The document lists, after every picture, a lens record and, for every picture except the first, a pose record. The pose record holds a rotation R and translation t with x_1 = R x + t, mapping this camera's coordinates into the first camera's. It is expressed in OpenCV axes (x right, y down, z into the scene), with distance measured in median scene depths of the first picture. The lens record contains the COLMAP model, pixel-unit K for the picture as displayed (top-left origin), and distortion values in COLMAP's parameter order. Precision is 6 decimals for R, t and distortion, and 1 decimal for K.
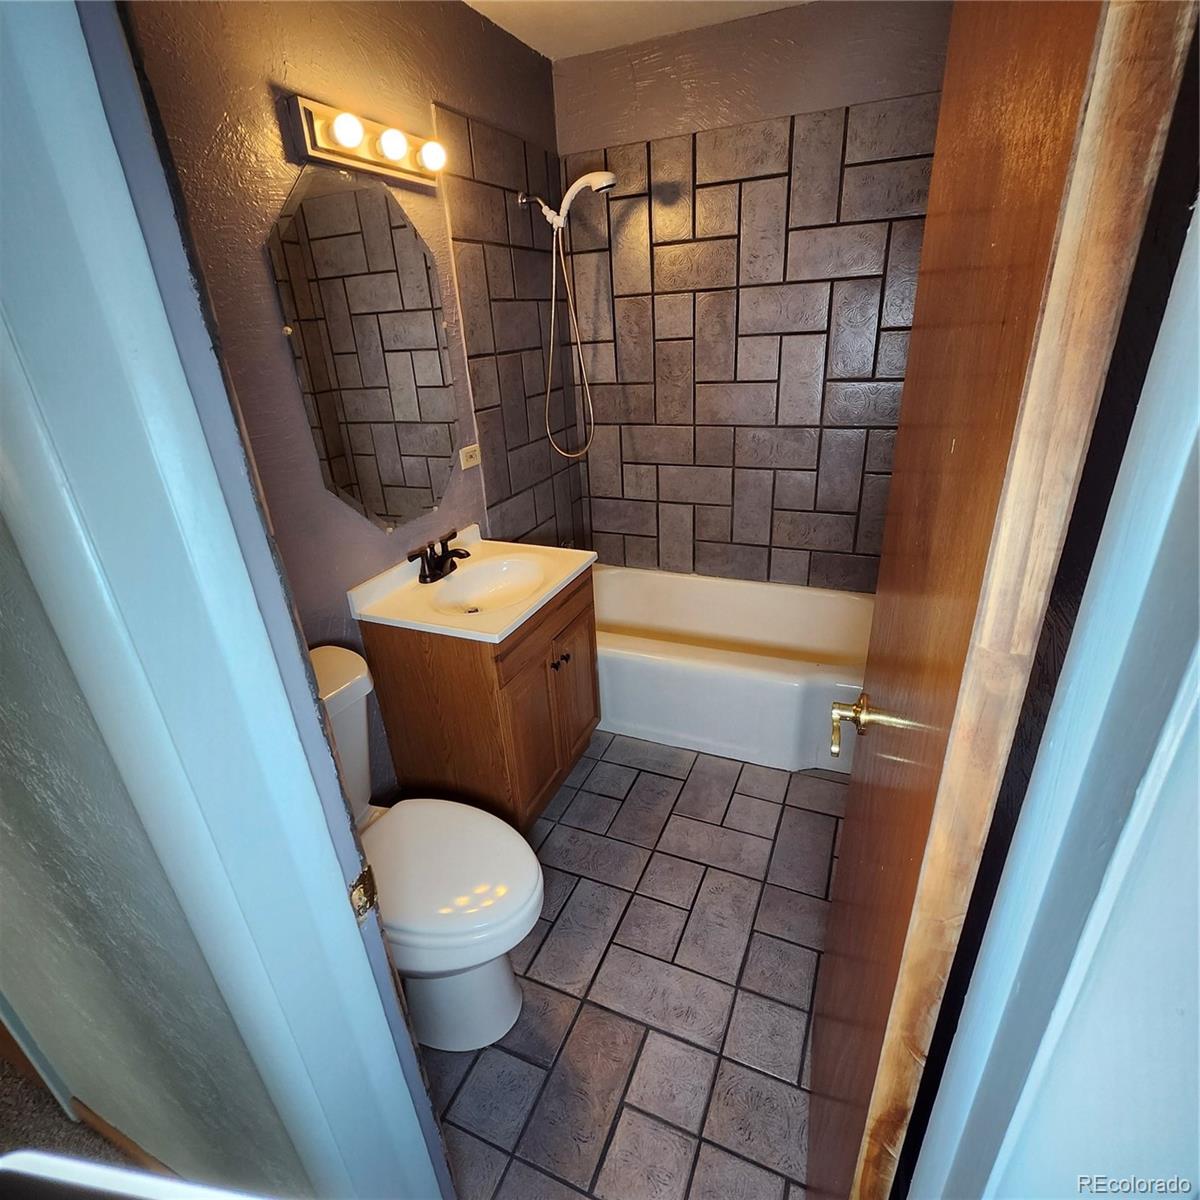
lens RADIAL K [[629.8, 0, 602.0], [0, 629.8, 603.3], [0, 0, 1]] dist [0.001580, 0.000128]
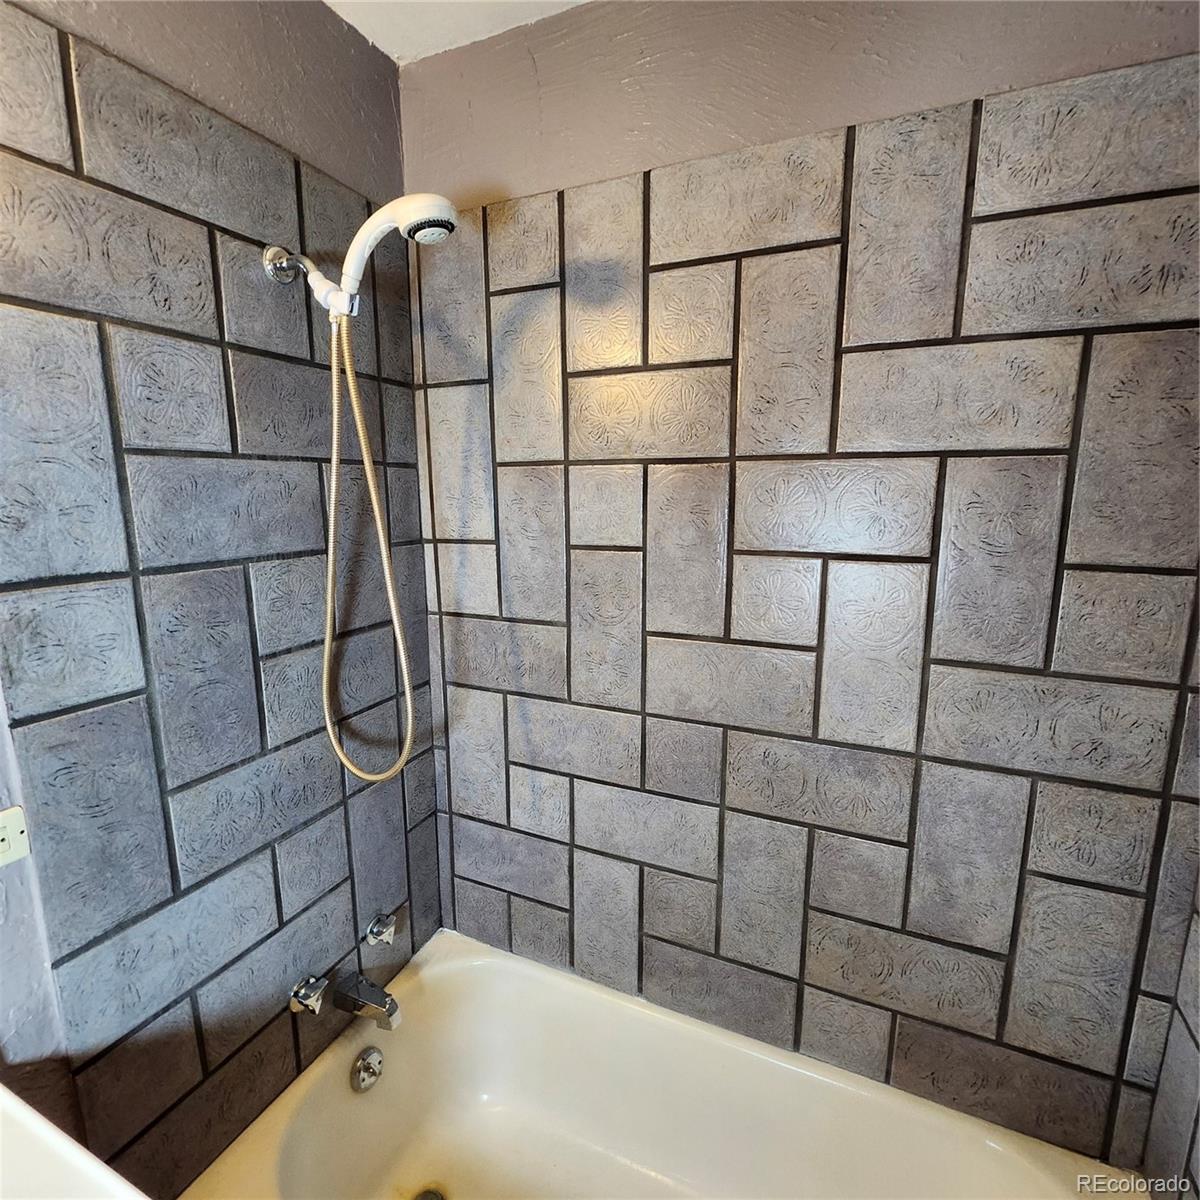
lens RADIAL K [[625.9, 0, 605.2], [0, 625.9, 608.3], [0, 0, 1]] dist [0.000217, -0.003079]
pose [[0.998482, 0.055049, 0.001646, 0.120841], [-0.053105, 0.970284, -0.236071, -0.266041], [-0.014593, 0.235626, 0.971734, 0.549660]]
